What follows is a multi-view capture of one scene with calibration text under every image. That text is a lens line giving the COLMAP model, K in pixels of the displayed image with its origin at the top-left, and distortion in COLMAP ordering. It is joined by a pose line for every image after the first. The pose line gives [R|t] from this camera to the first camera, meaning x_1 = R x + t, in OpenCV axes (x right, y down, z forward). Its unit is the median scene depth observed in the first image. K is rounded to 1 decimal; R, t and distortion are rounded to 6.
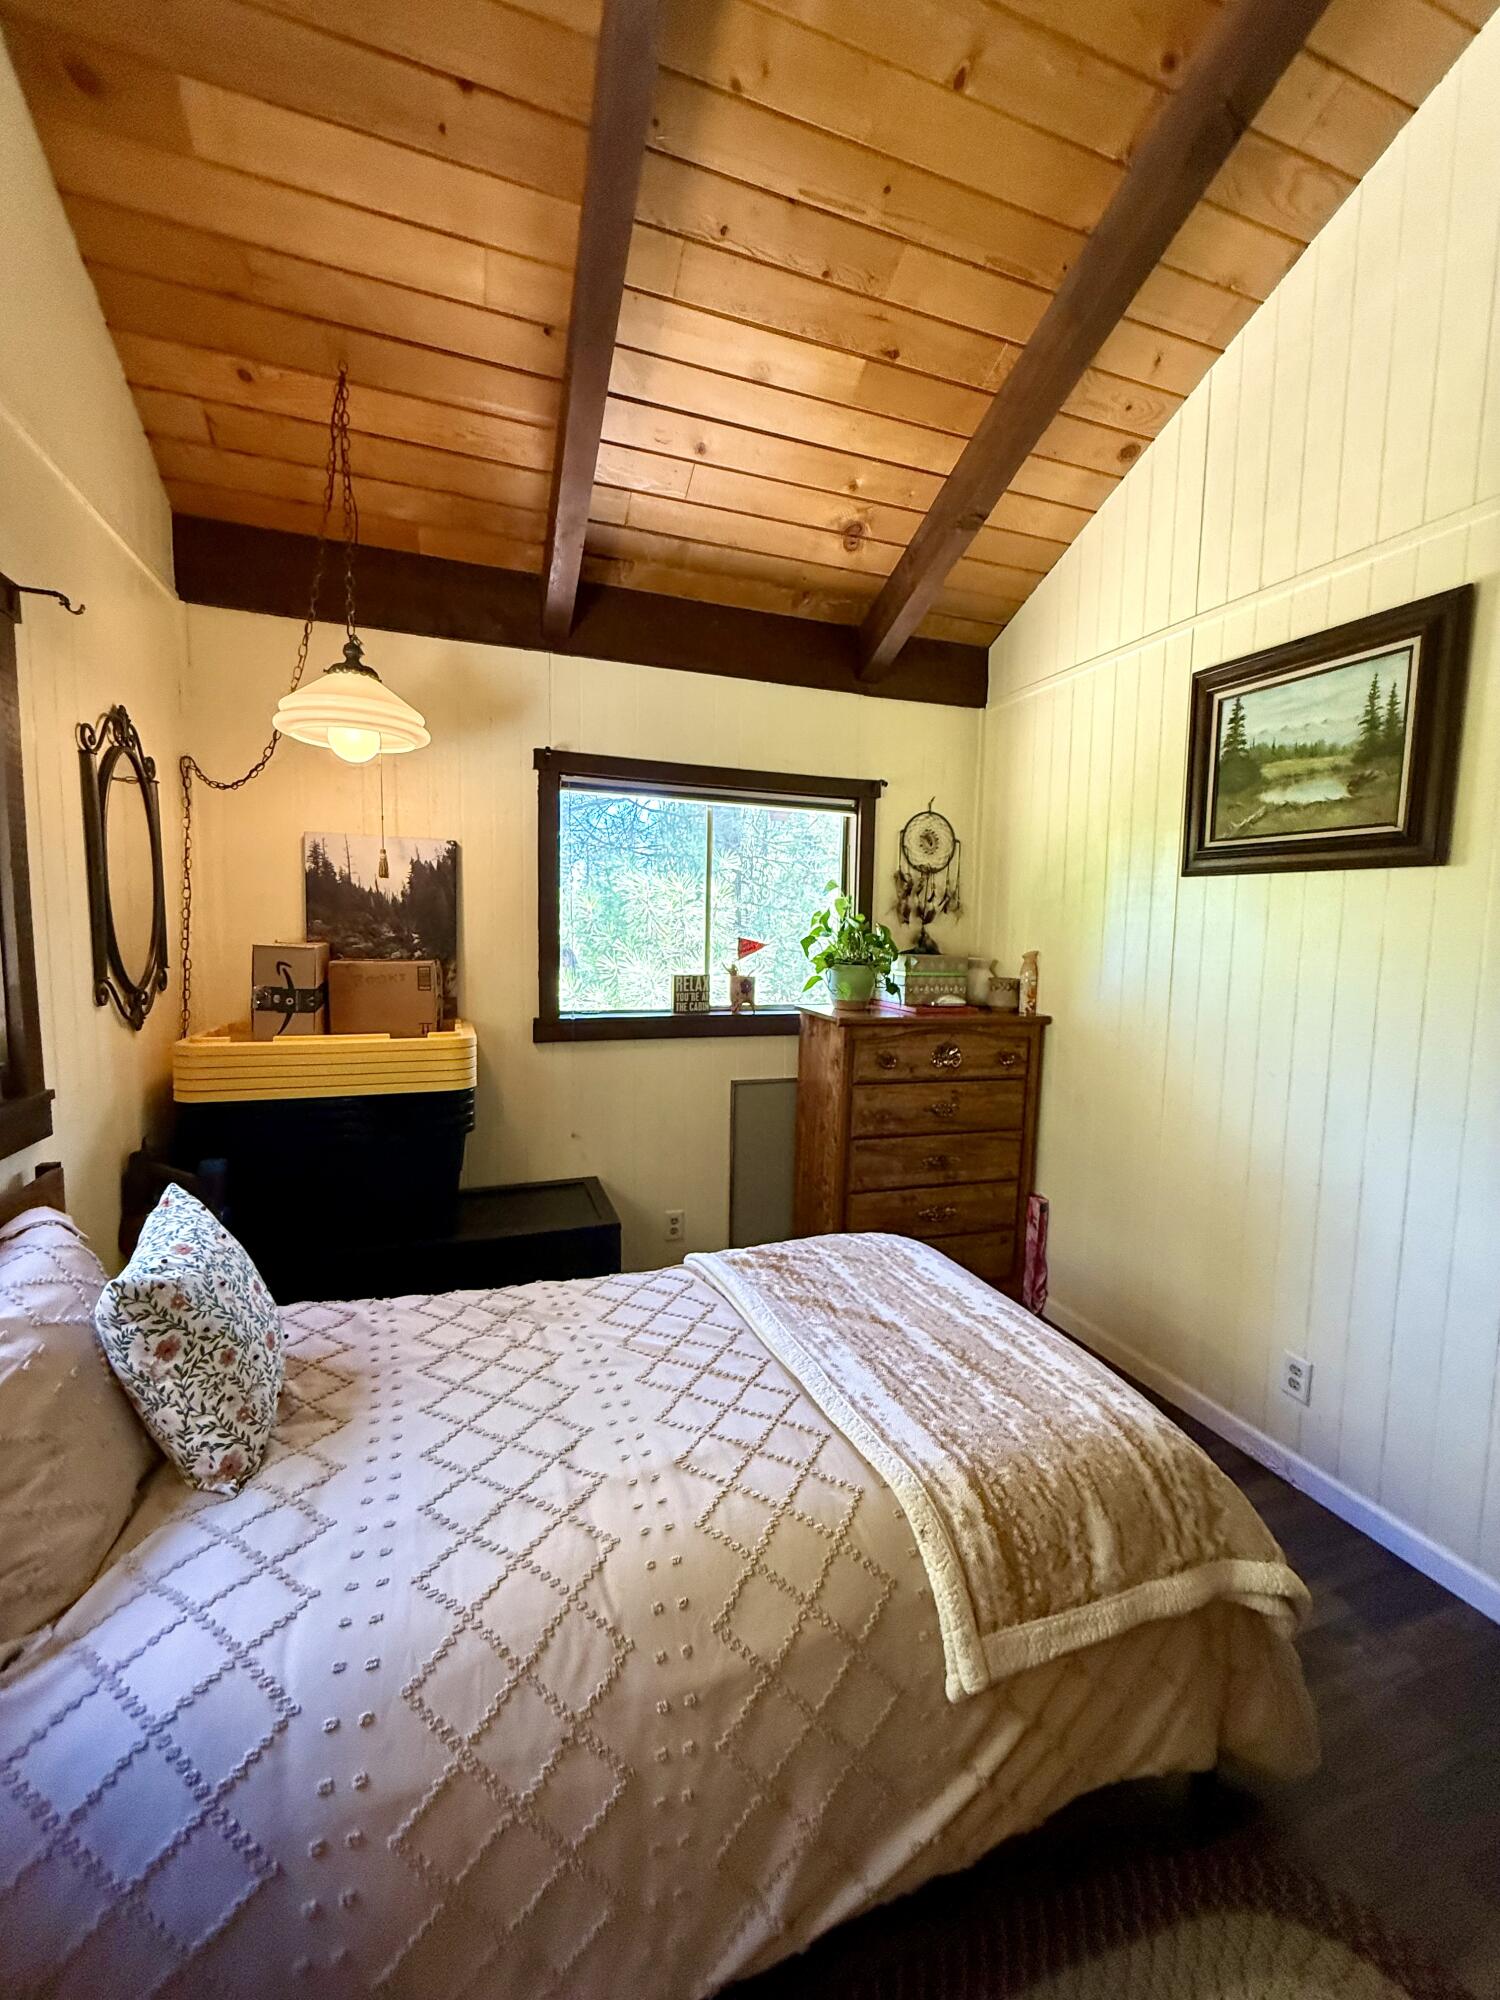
lens RADIAL K [[804.1, 0, 735.0], [0, 804.1, 996.0], [0, 0, 1]] dist [-0.004852, -0.000468]
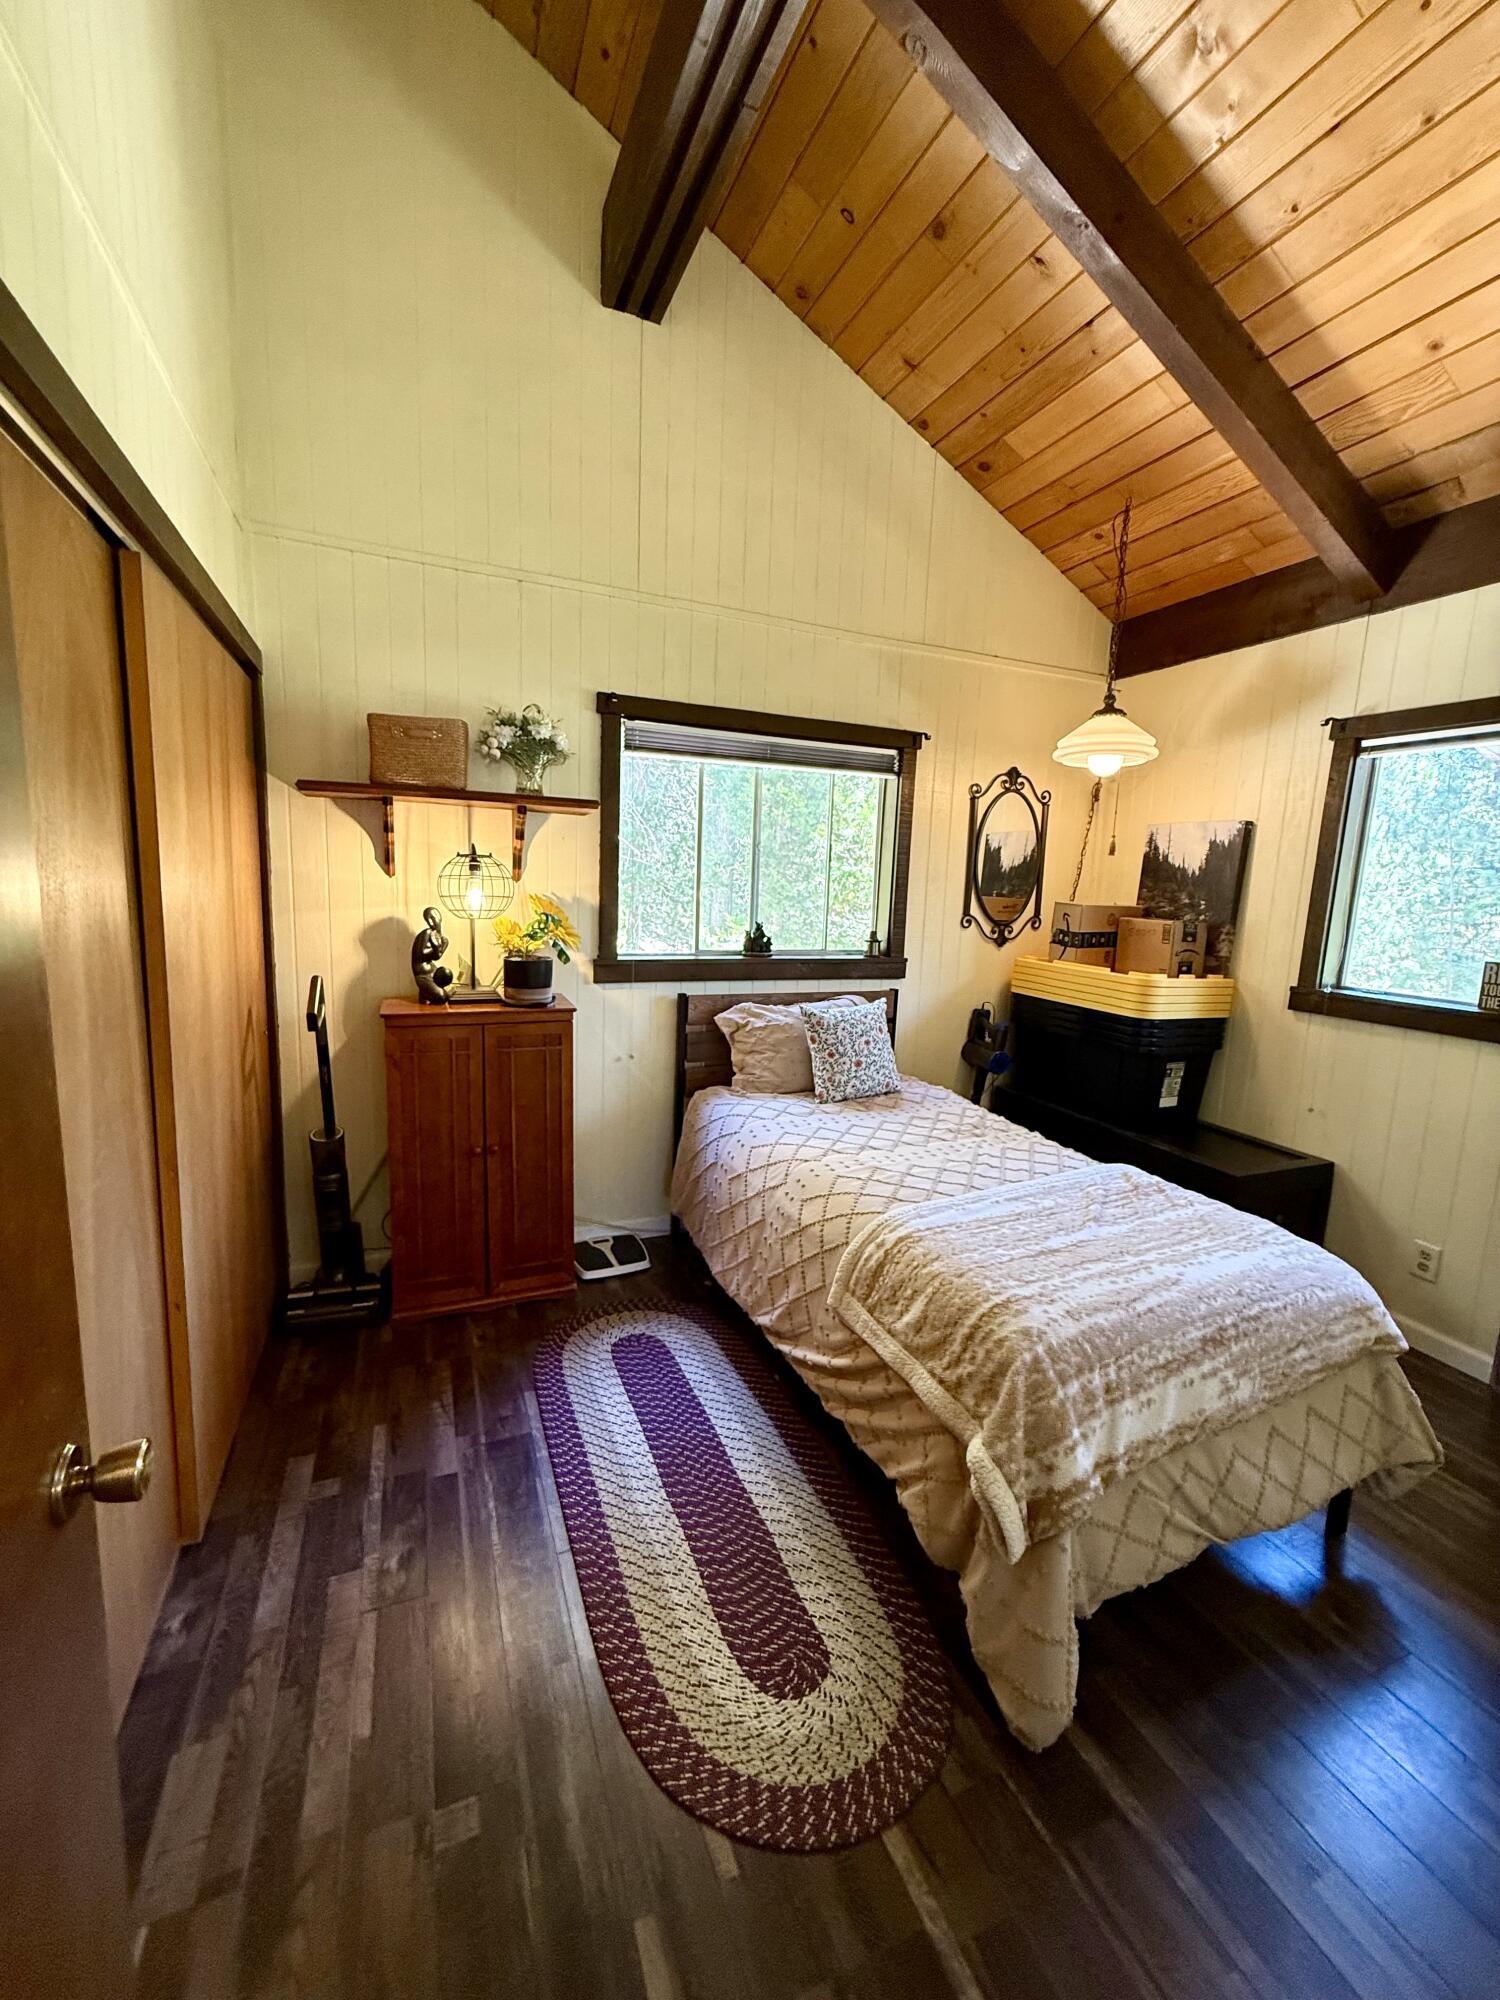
lens RADIAL K [[804.1, 0, 739.5], [0, 804.1, 996.0], [0, 0, 1]] dist [-0.004852, -0.000468]
pose [[0.032678, 0.124401, -0.991694, 1.147434], [-0.123886, 0.985076, 0.119489, 0.008884], [0.991758, 0.118953, 0.047602, 0.375924]]
